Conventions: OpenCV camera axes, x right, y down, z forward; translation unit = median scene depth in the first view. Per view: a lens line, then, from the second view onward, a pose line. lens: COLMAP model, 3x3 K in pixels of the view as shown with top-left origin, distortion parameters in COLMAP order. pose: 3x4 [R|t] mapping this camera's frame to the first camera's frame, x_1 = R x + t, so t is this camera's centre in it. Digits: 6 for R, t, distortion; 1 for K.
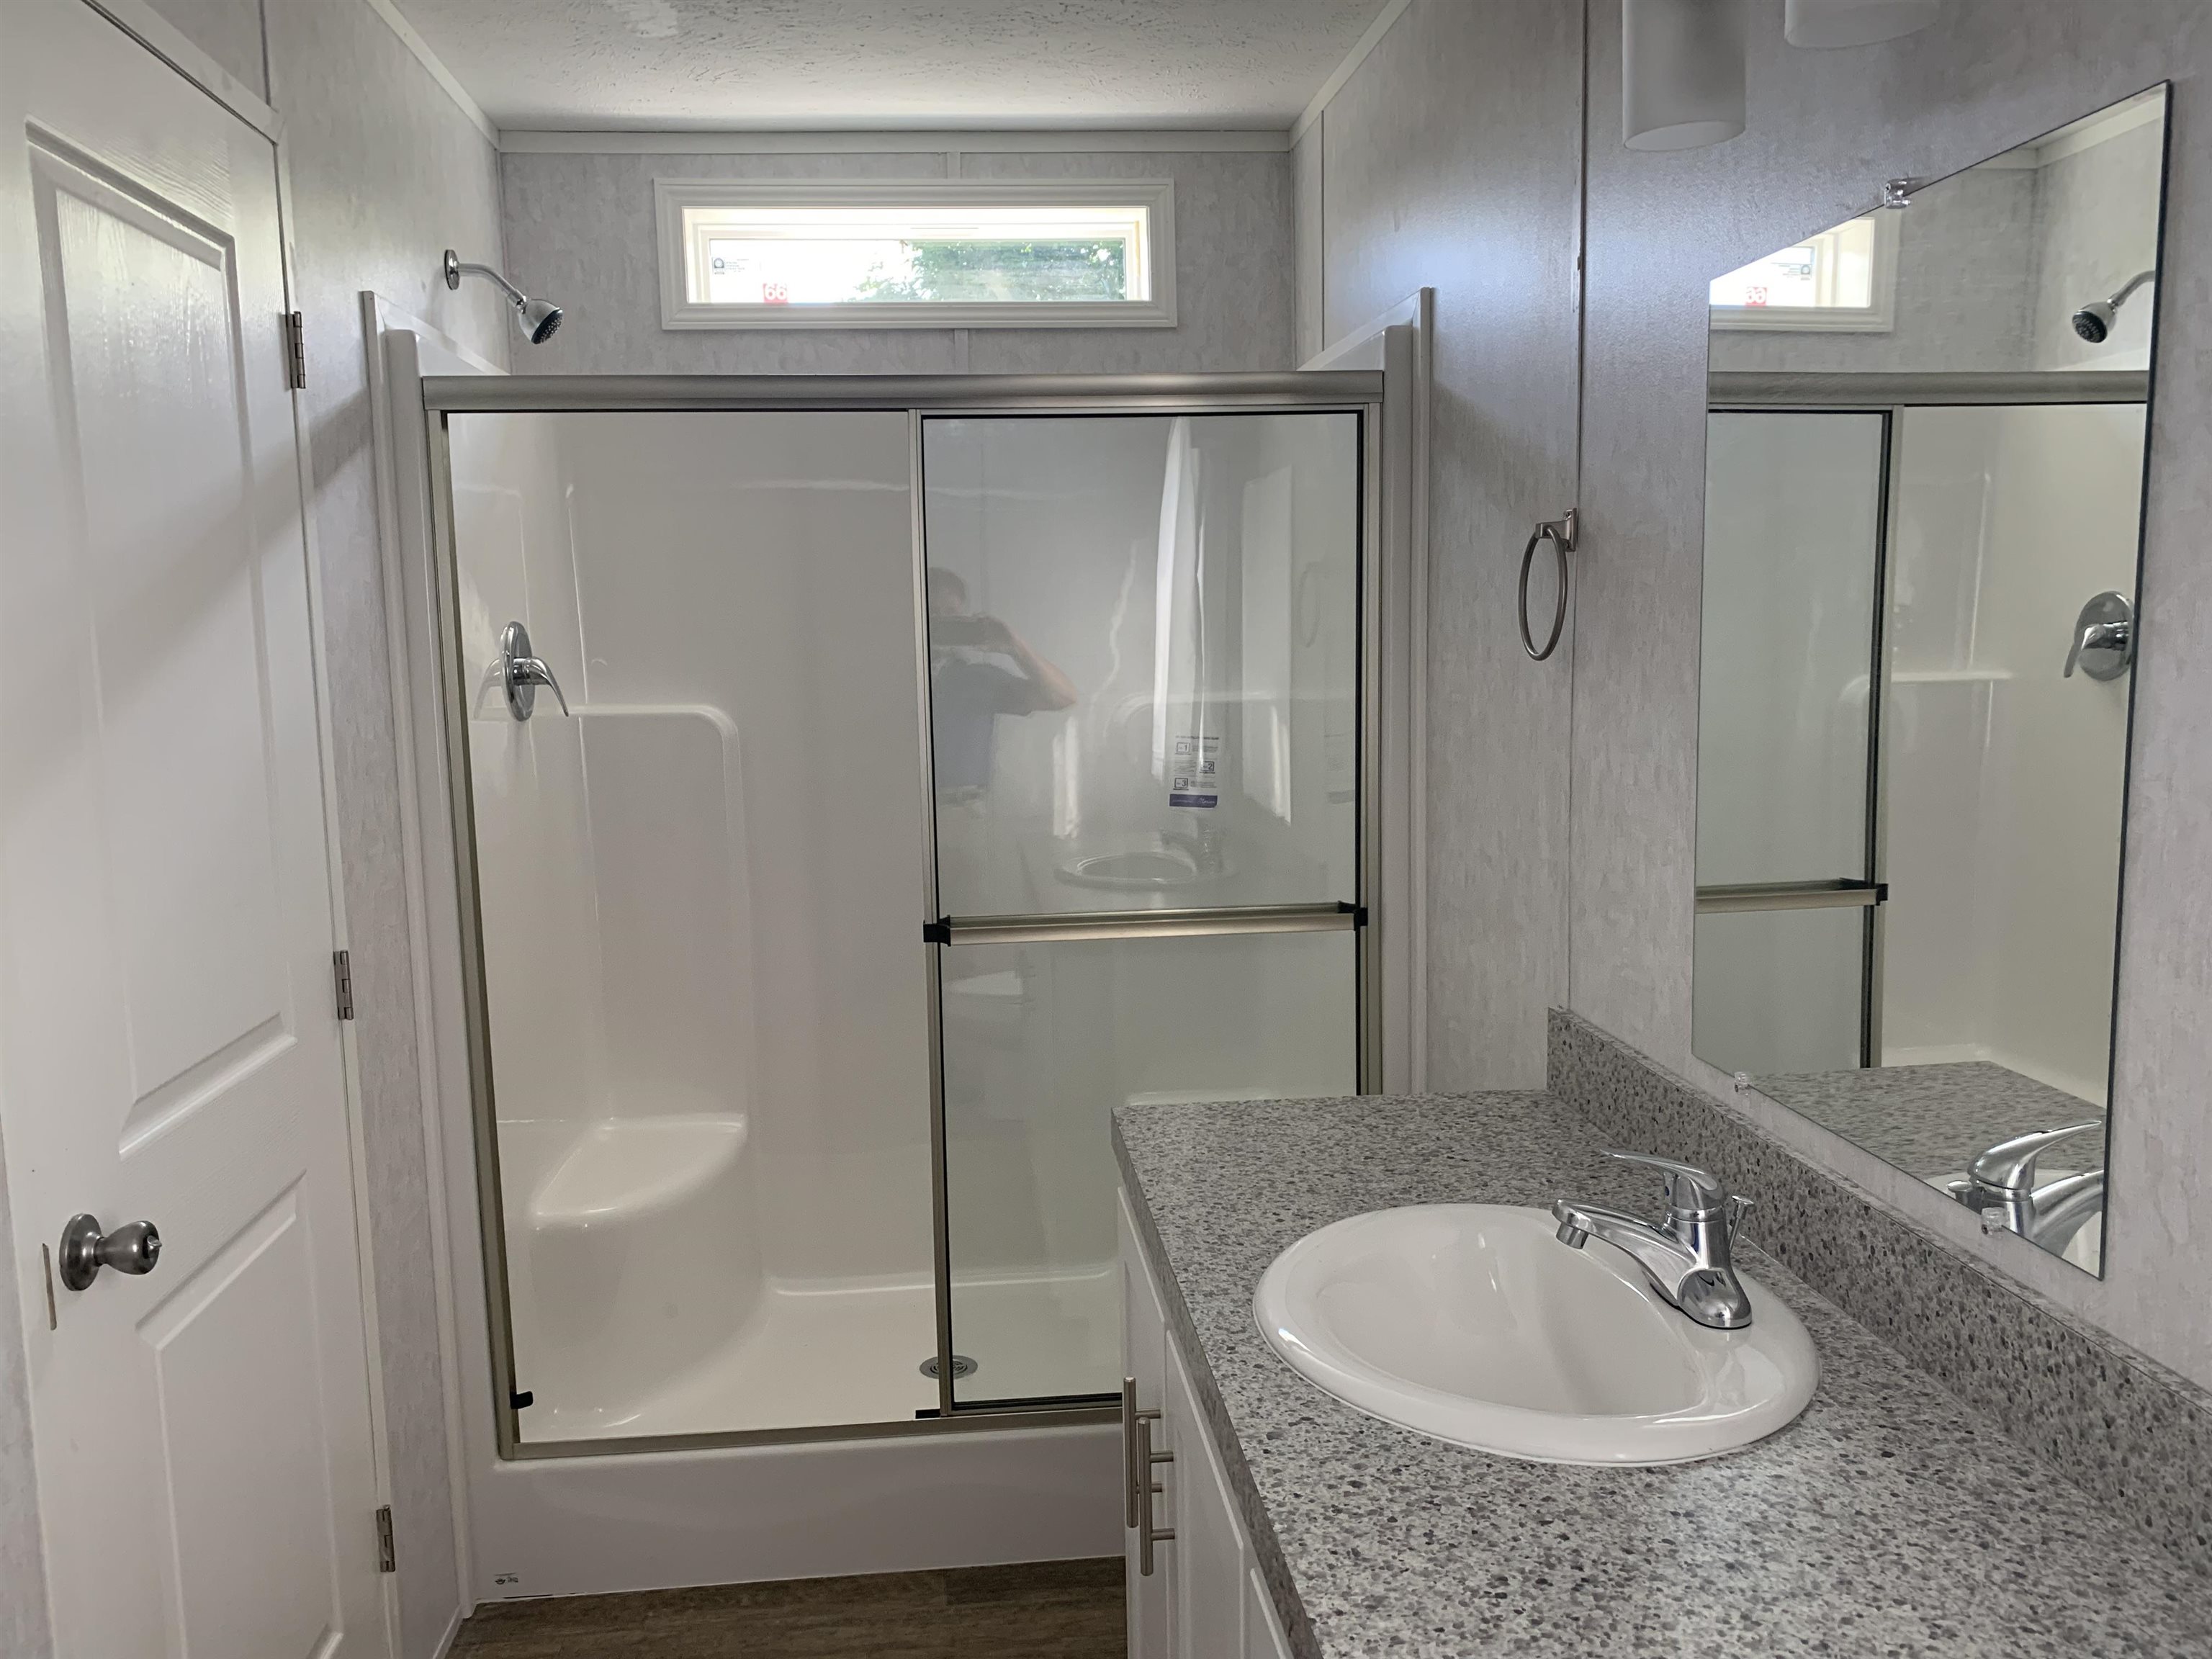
lens RADIAL K [[1685.2, 0, 1106.9], [0, 1685.2, 839.3], [0, 0, 1]] dist [0.066923, -0.109287]
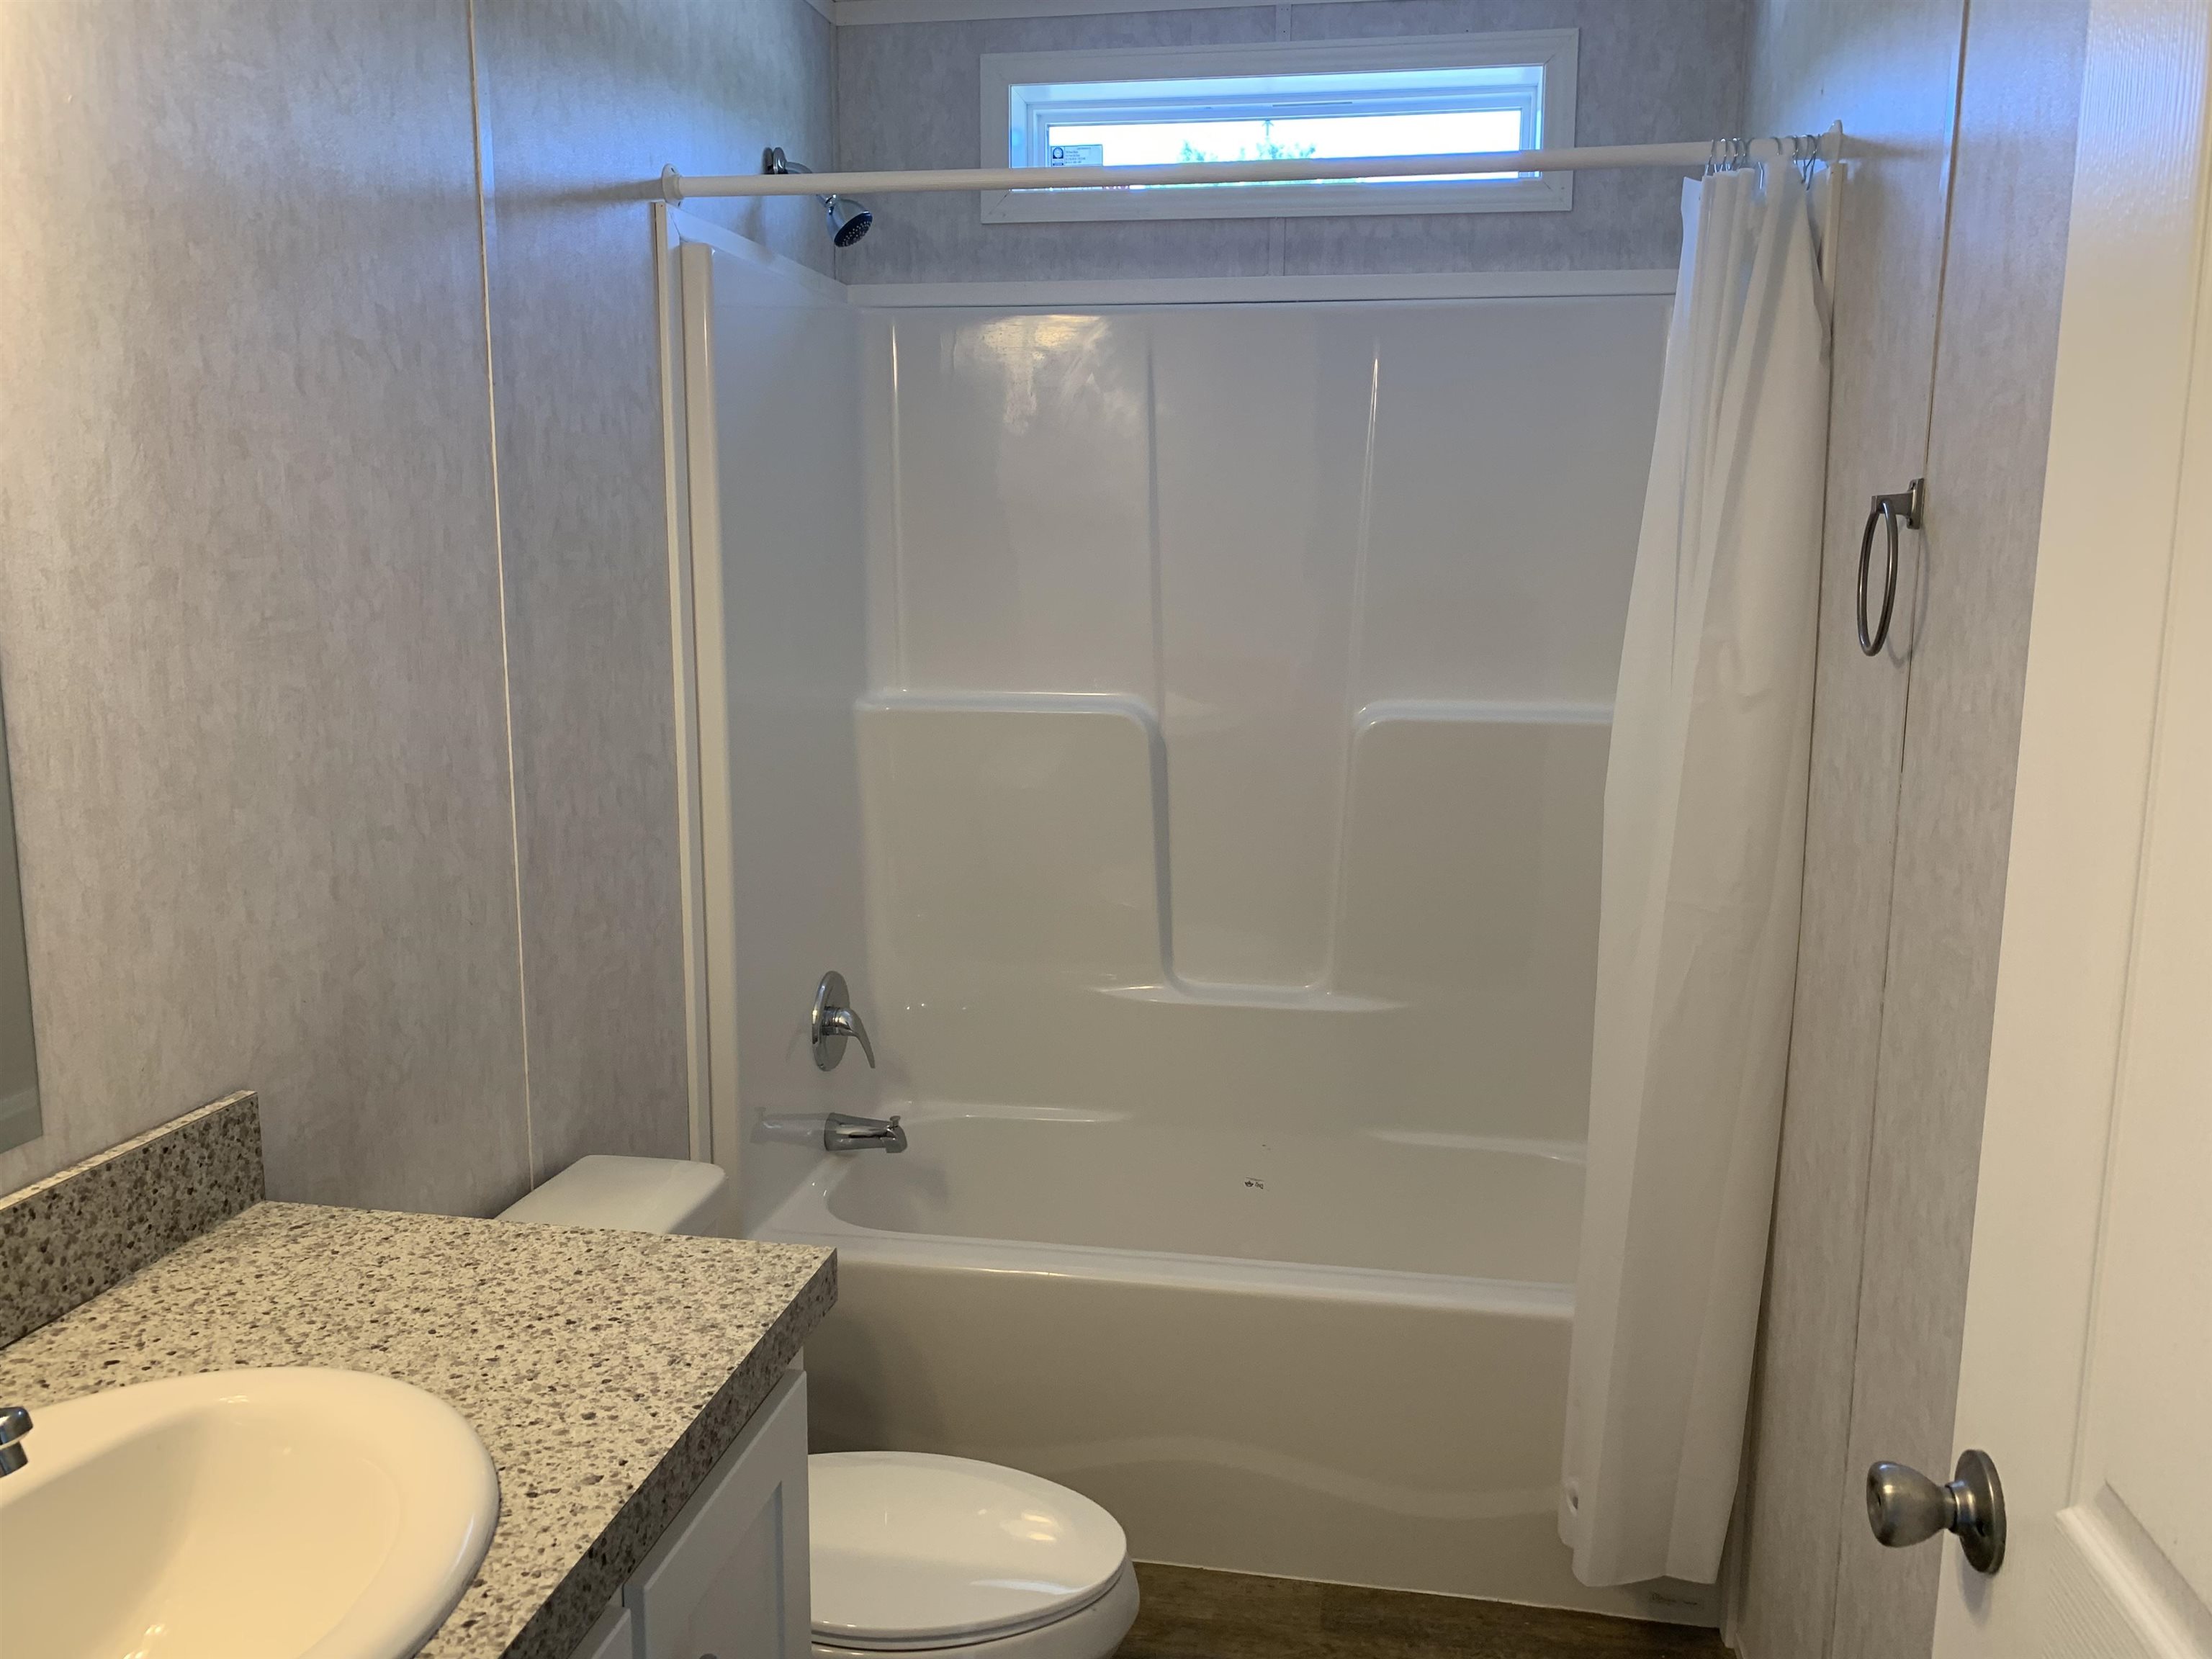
lens RADIAL K [[1672.4, 0, 1106.0], [0, 1672.4, 829.5], [0, 0, 1]] dist [0.156529, -0.108674]
pose [[-0.955829, -0.046829, 0.290169, -0.436905], [0.039515, 0.957791, 0.284736, -0.241971], [-0.291255, 0.283625, -0.913634, 1.767910]]
